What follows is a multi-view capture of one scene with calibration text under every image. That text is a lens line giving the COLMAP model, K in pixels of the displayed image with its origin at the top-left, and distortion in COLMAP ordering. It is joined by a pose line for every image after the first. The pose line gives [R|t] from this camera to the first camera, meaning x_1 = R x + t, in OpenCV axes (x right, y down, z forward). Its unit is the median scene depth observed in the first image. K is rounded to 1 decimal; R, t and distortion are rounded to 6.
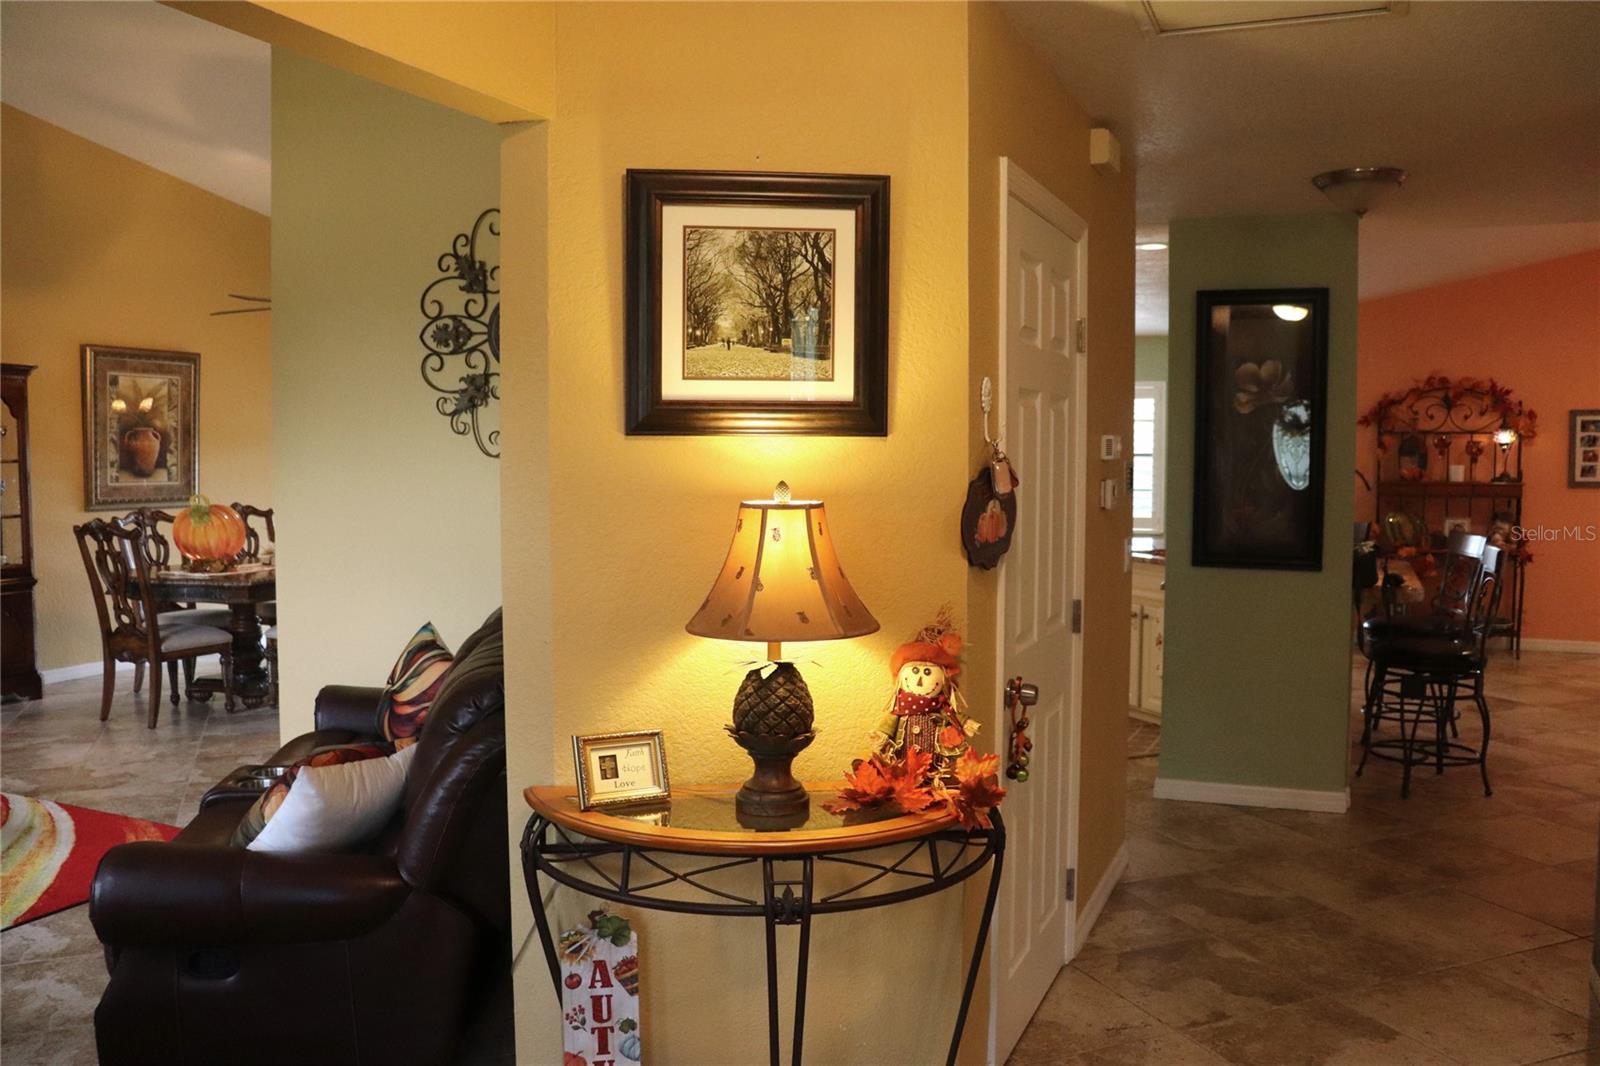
lens RADIAL K [[1315.1, 0, 800.0], [0, 1315.1, 533.0], [0, 0, 1]] dist [-0.180048, 0.159744]
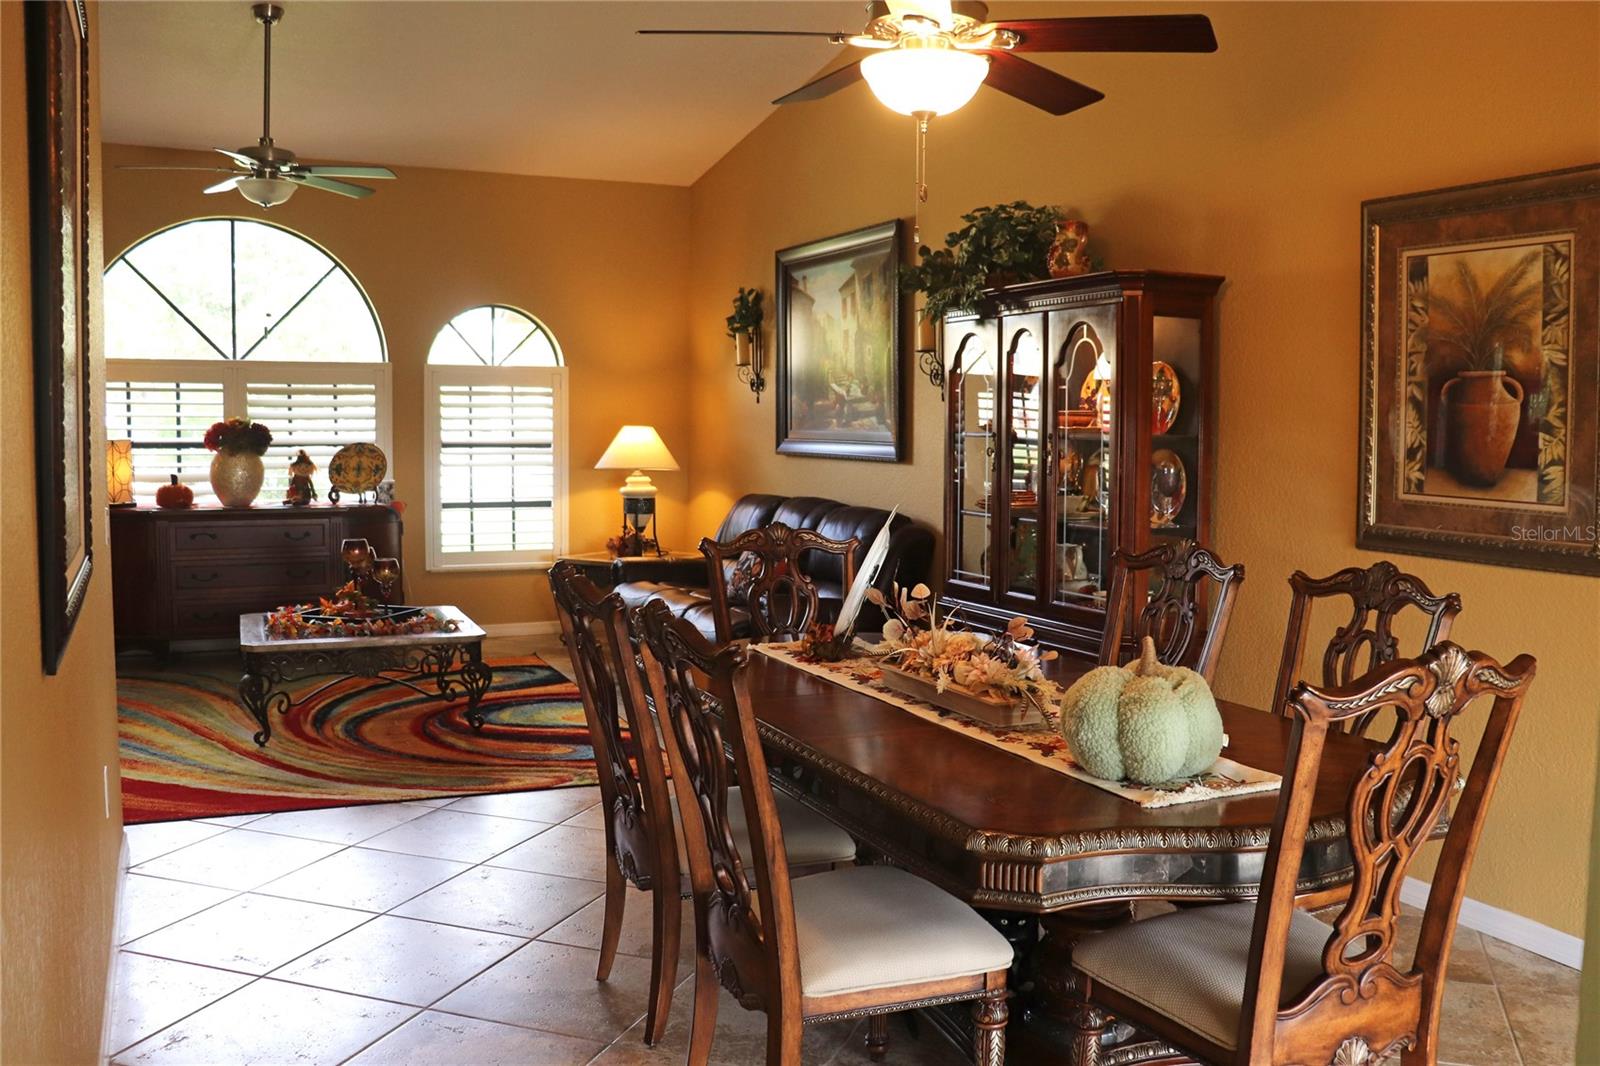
lens RADIAL K [[1390.7, 0, 800.0], [0, 1390.7, 533.0], [0, 0, 1]] dist [-0.178240, 0.201794]
pose [[-0.639101, 0.044694, -0.767824, -0.037753], [-0.070013, 0.990785, 0.115948, -0.096833], [0.765930, 0.127860, -0.630082, 1.649841]]
